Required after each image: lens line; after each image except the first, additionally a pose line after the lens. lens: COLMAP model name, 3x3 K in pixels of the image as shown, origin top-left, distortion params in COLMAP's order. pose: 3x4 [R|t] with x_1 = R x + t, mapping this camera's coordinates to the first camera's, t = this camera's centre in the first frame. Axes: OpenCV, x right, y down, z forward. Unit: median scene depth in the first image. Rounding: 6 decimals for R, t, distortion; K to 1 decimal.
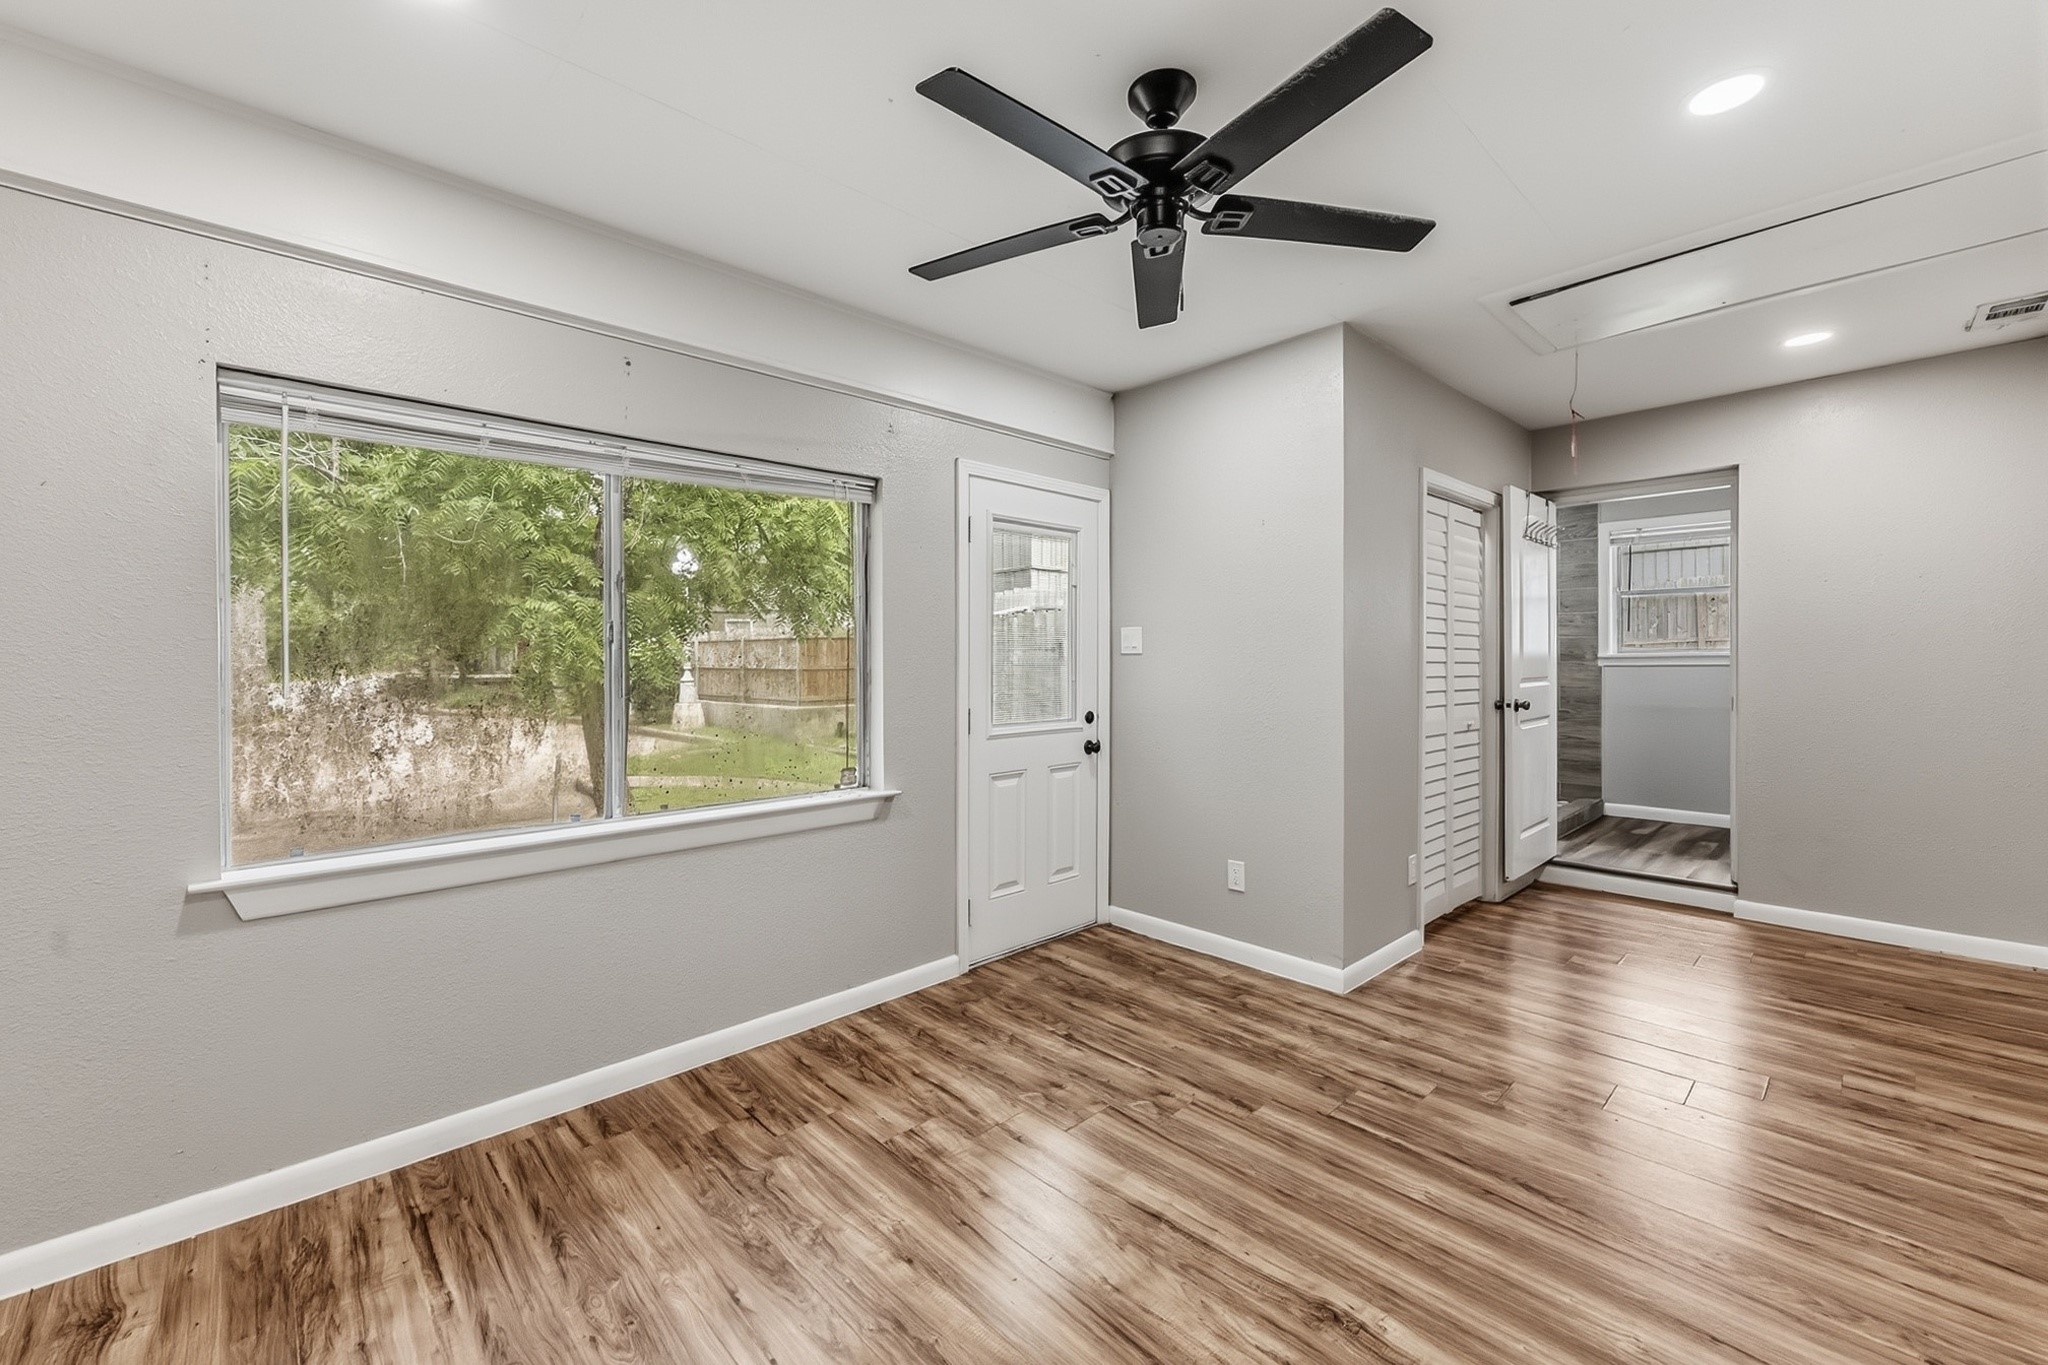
lens RADIAL K [[828.8, 0, 1008.7], [0, 828.8, 663.8], [0, 0, 1]] dist [0.000505, -0.000054]
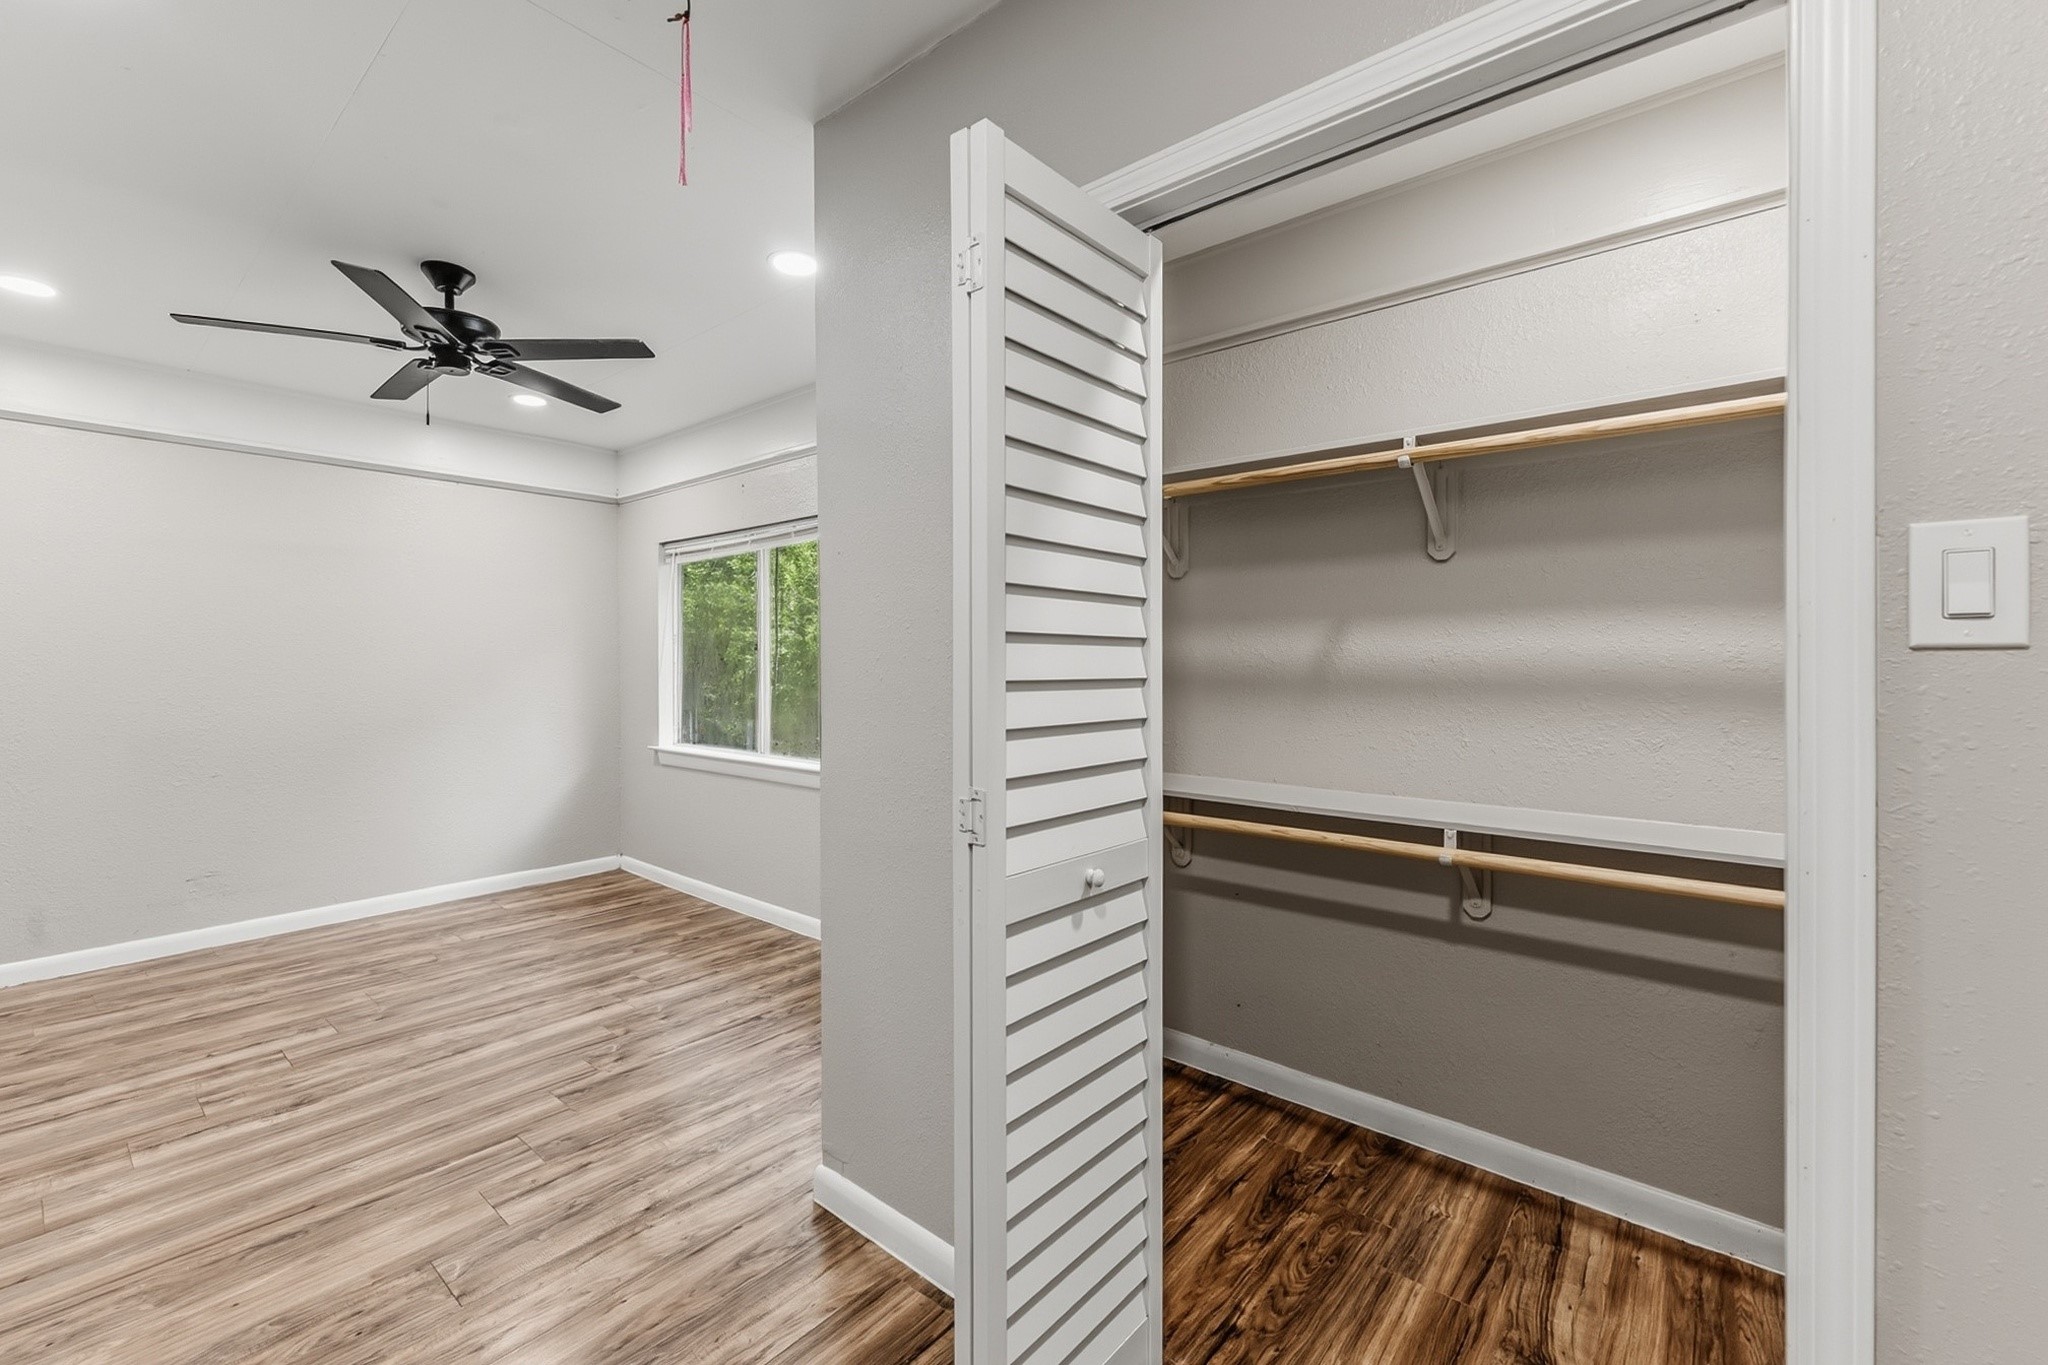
lens RADIAL K [[845.2, 0, 1031.5], [0, 845.2, 651.4], [0, 0, 1]] dist [-0.000084, 0.000198]
pose [[0.127131, -0.001728, -0.991884, 1.432876], [-0.000712, 0.999998, -0.001834, -0.020830], [0.991886, 0.000940, 0.127130, 1.460856]]
